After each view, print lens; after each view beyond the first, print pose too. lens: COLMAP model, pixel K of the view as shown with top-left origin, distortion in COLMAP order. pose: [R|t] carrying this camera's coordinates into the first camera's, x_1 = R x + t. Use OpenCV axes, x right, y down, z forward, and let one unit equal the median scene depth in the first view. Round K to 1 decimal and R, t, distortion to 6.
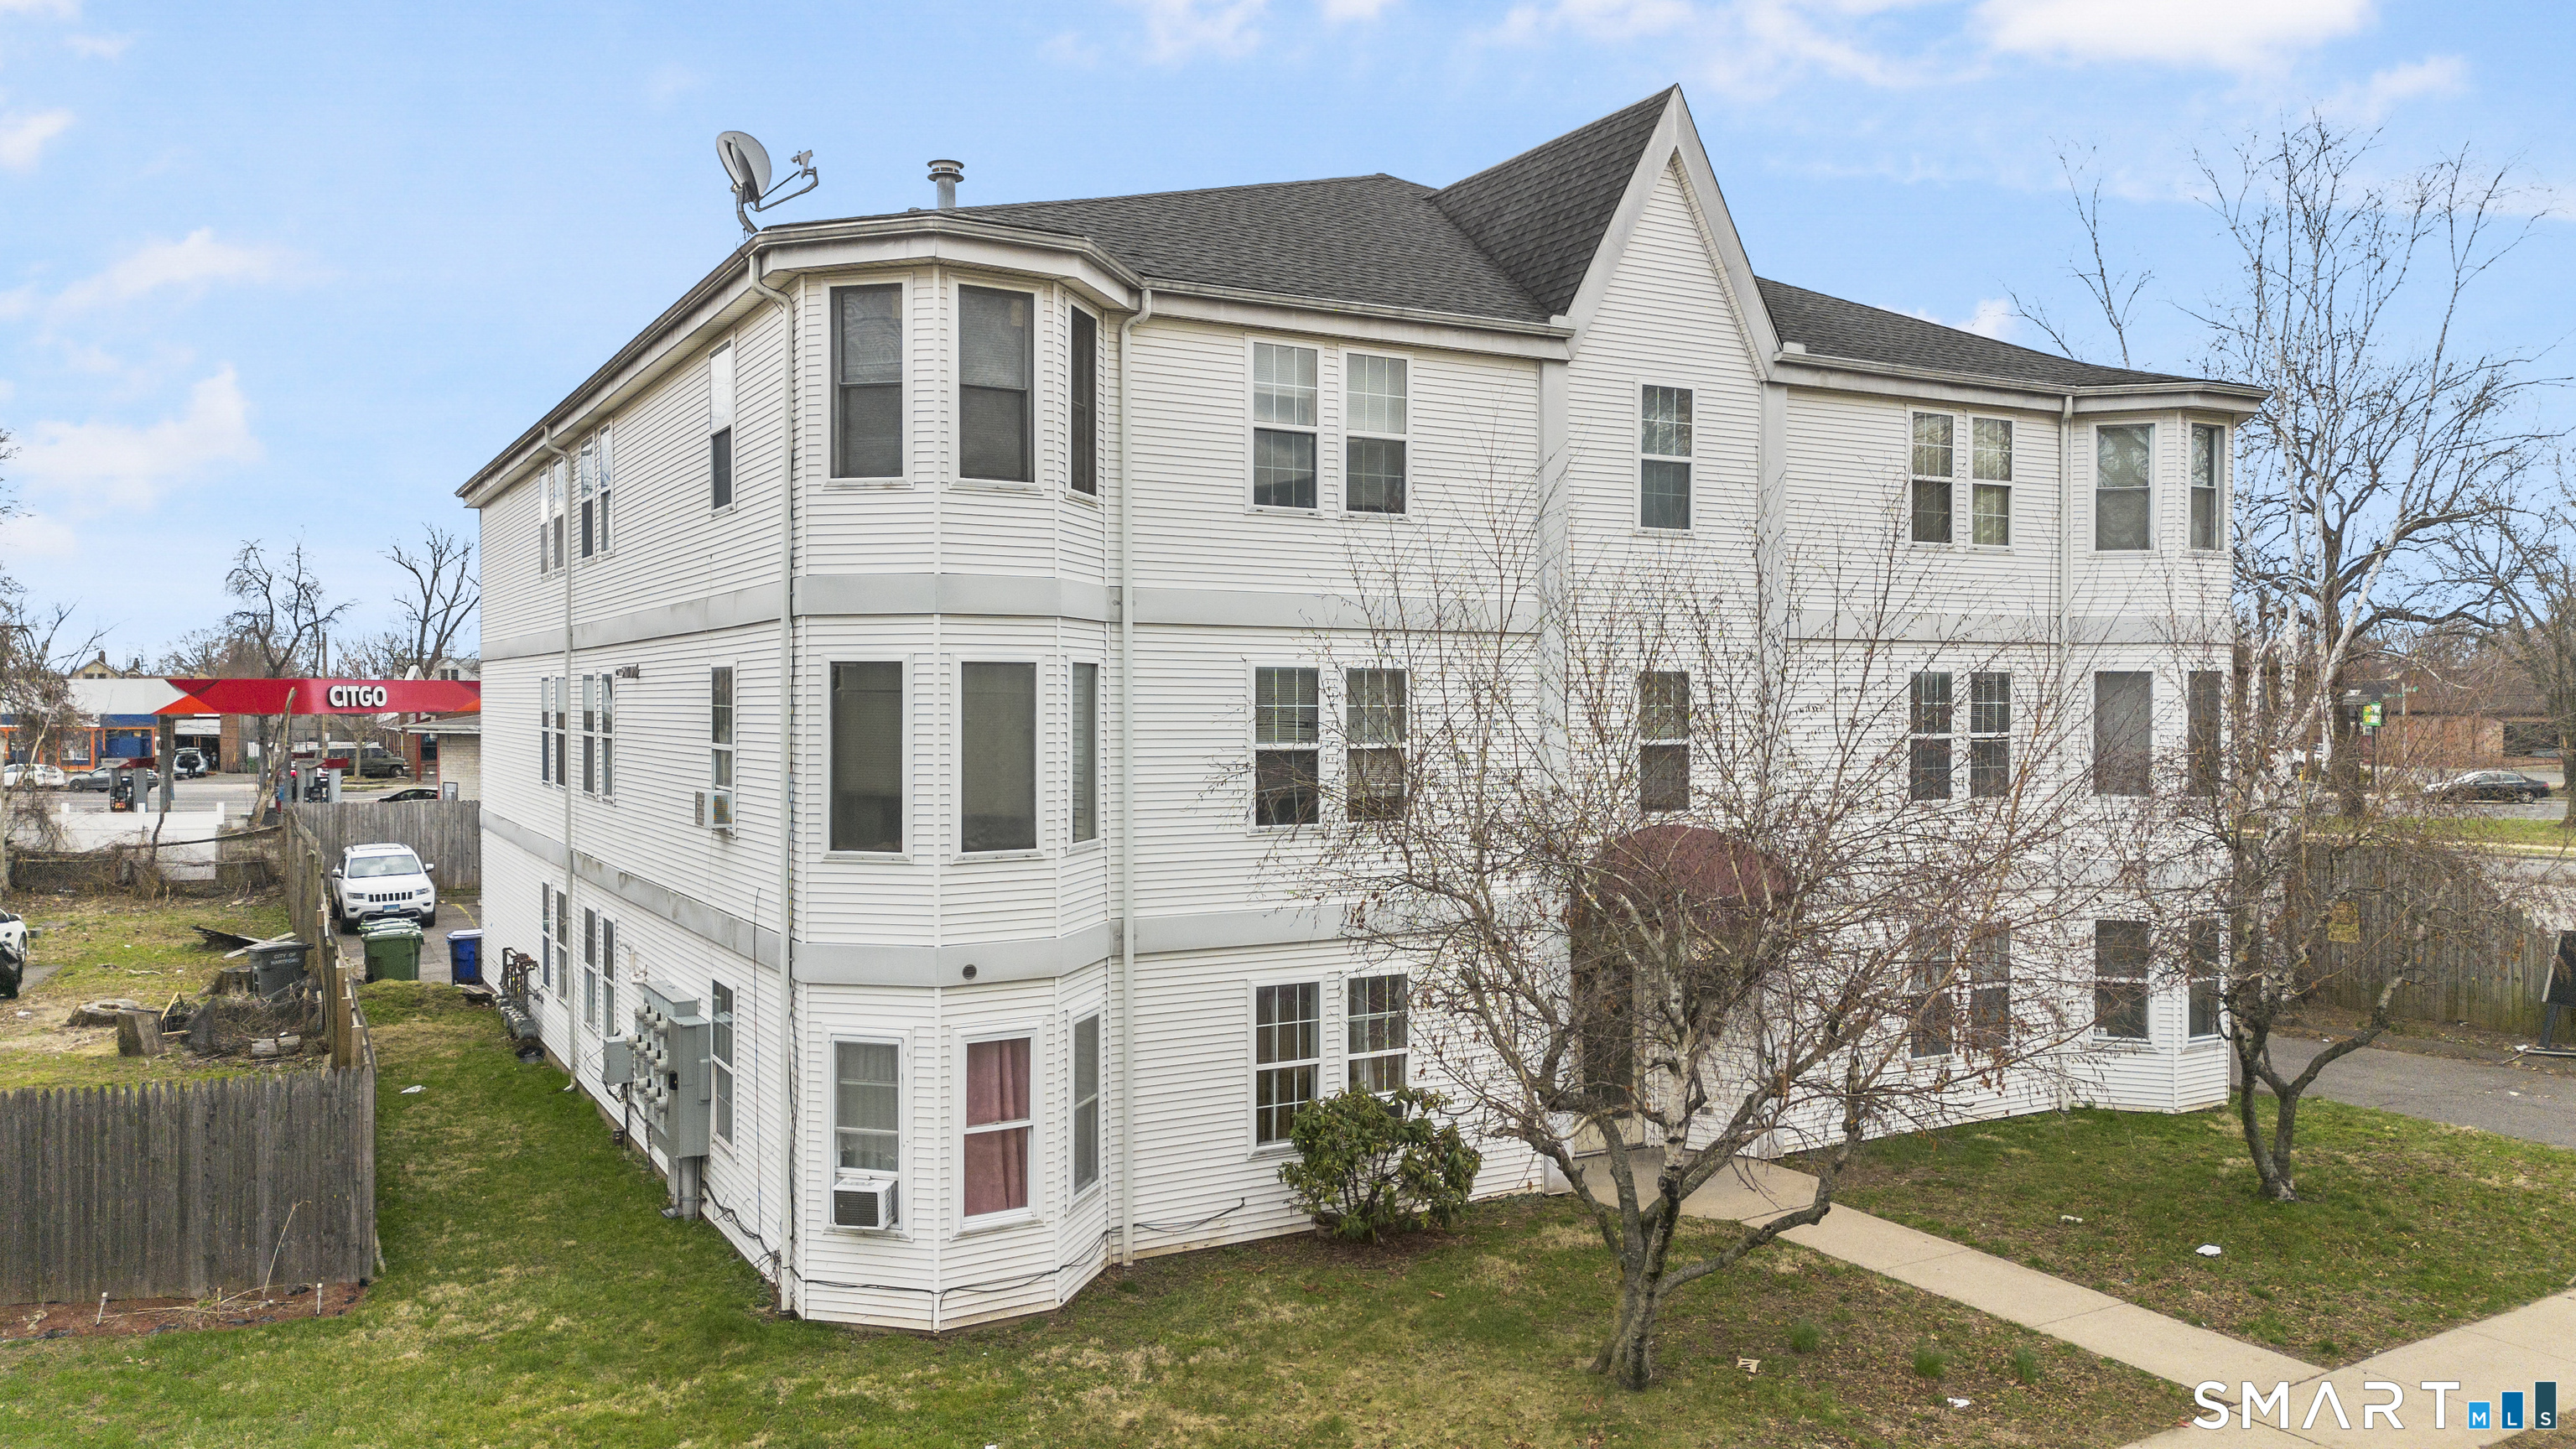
lens RADIAL K [[1816.8, 0, 1313.2], [0, 1816.8, 723.7], [0, 0, 1]] dist [0.121315, -0.160245]
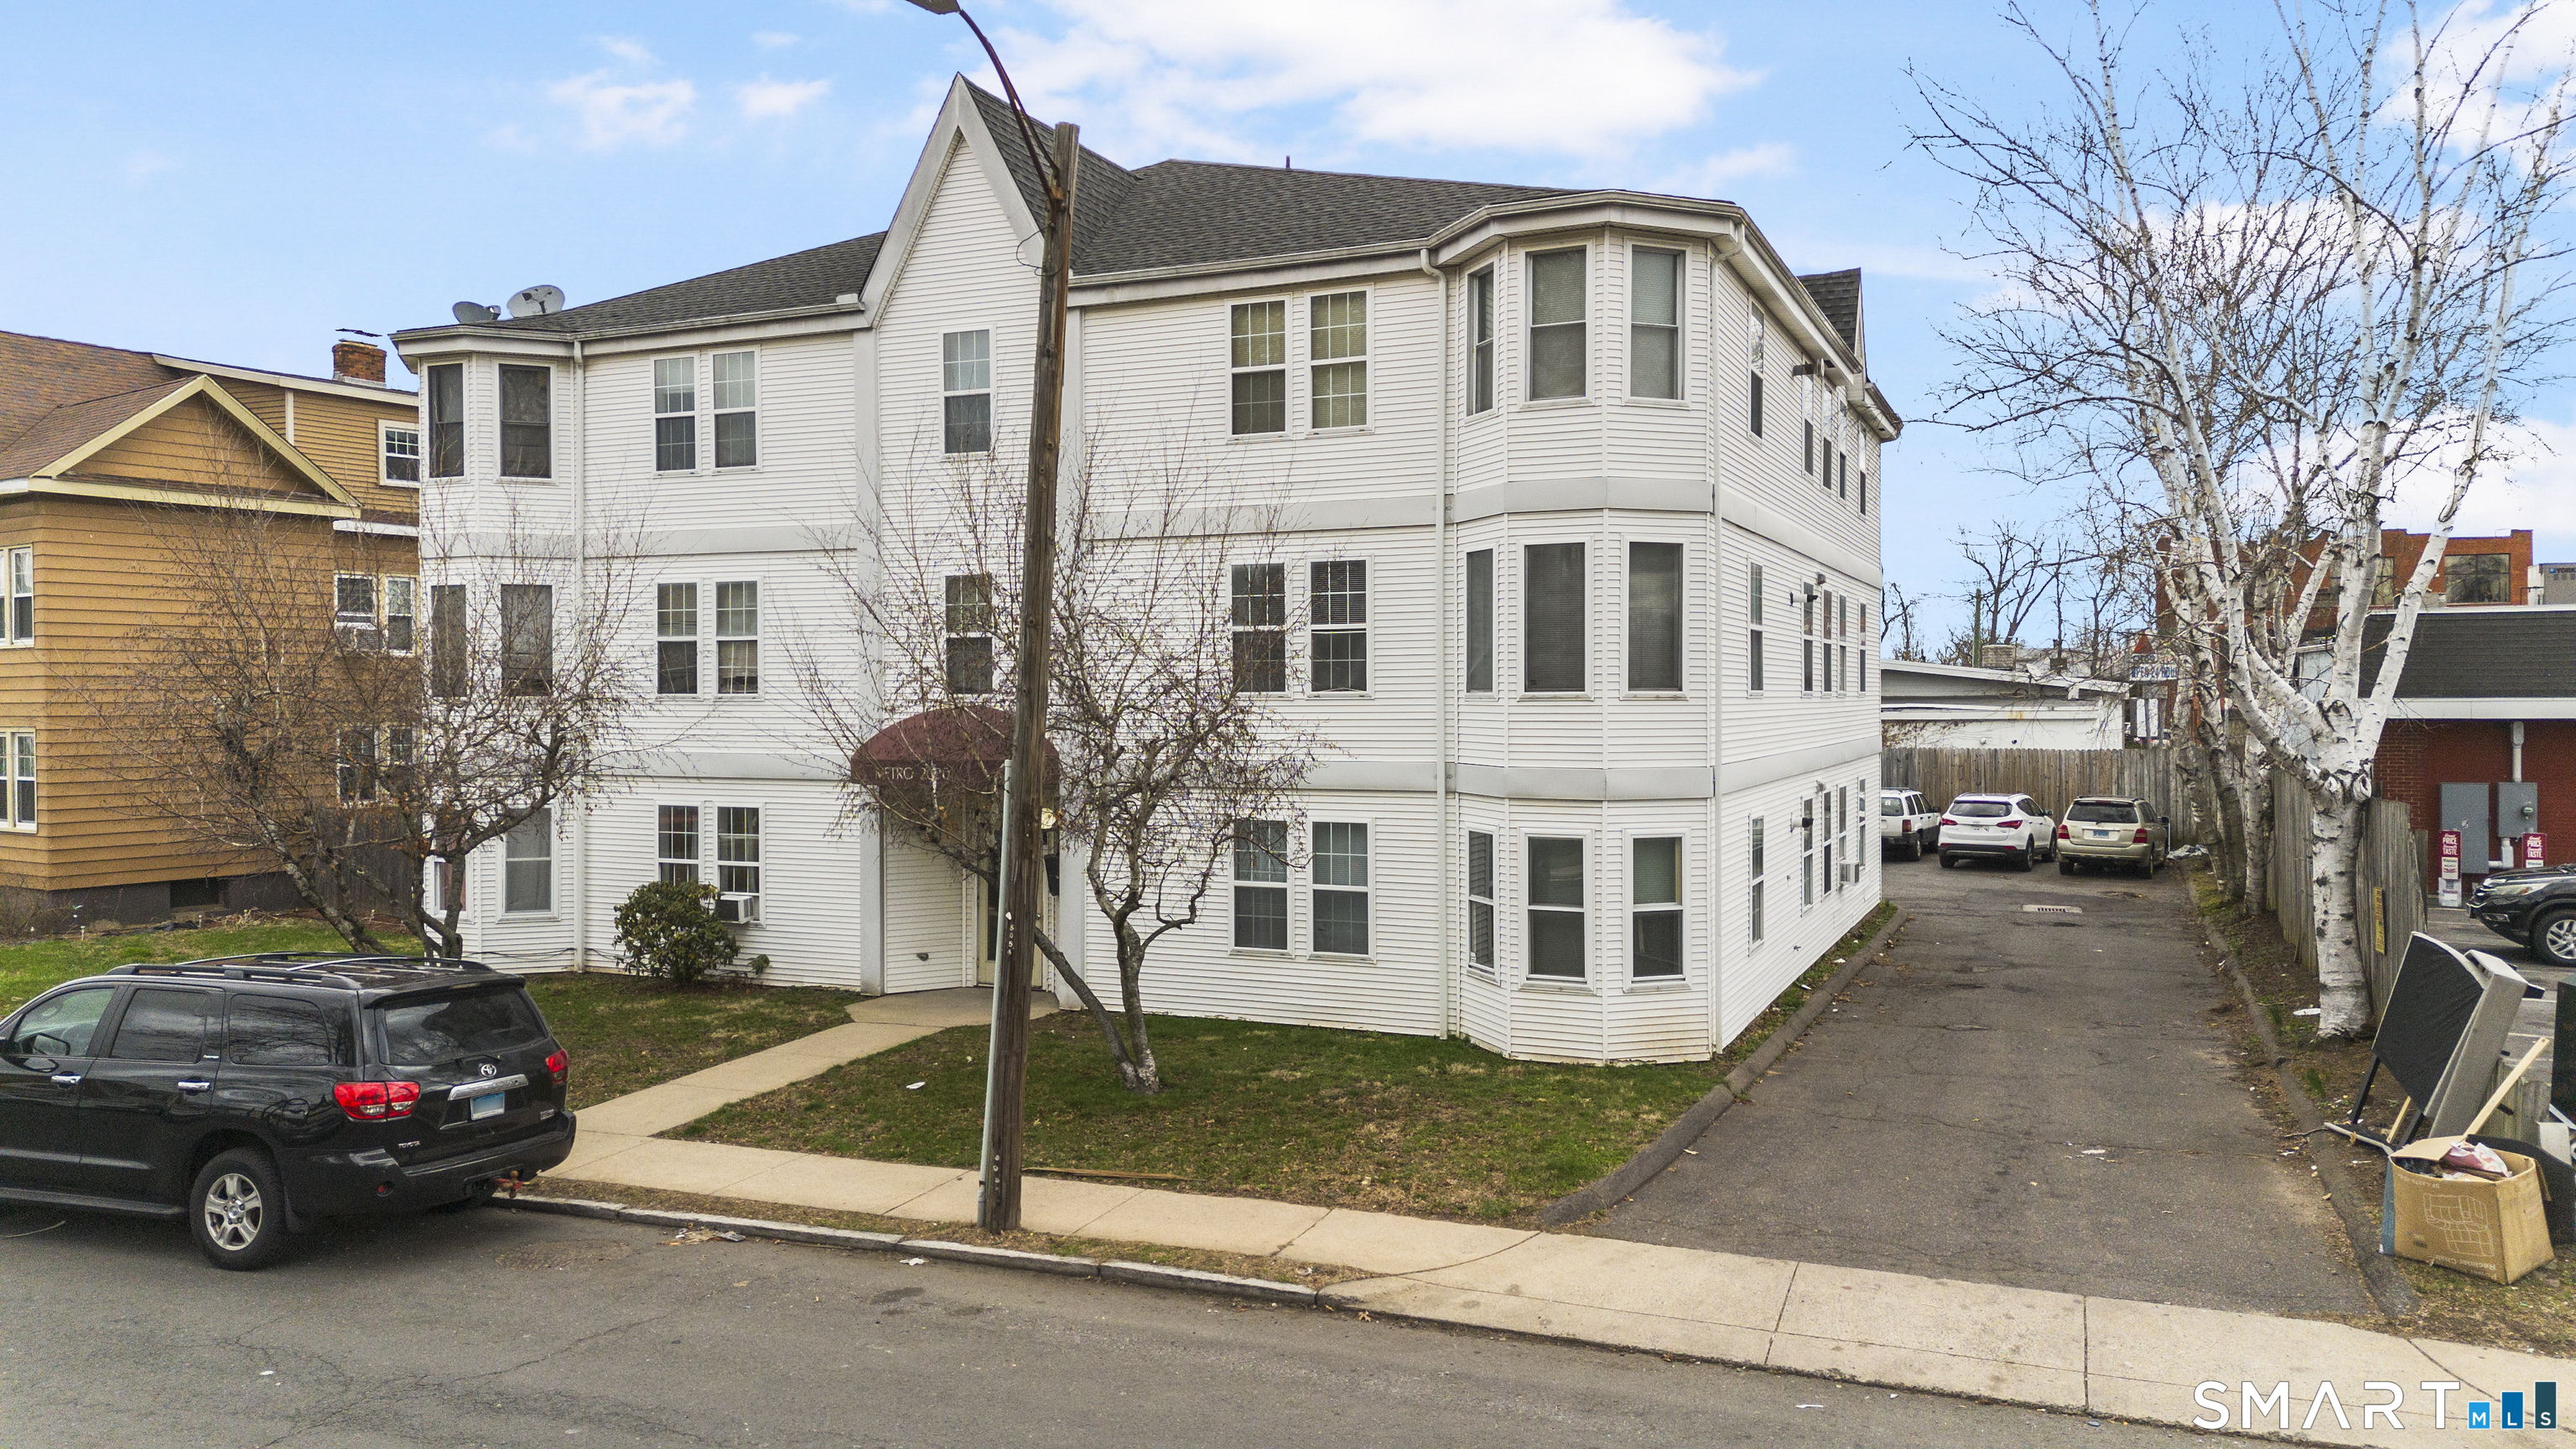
lens RADIAL K [[1816.8, 0, 1313.2], [0, 1816.8, 723.7], [0, 0, 1]] dist [0.121315, -0.160245]
pose [[0.581463, 0.007317, -0.813540, 1.410877], [-0.011170, 0.999937, 0.001009, 0.070297], [0.813496, 0.008500, 0.581508, 0.551753]]
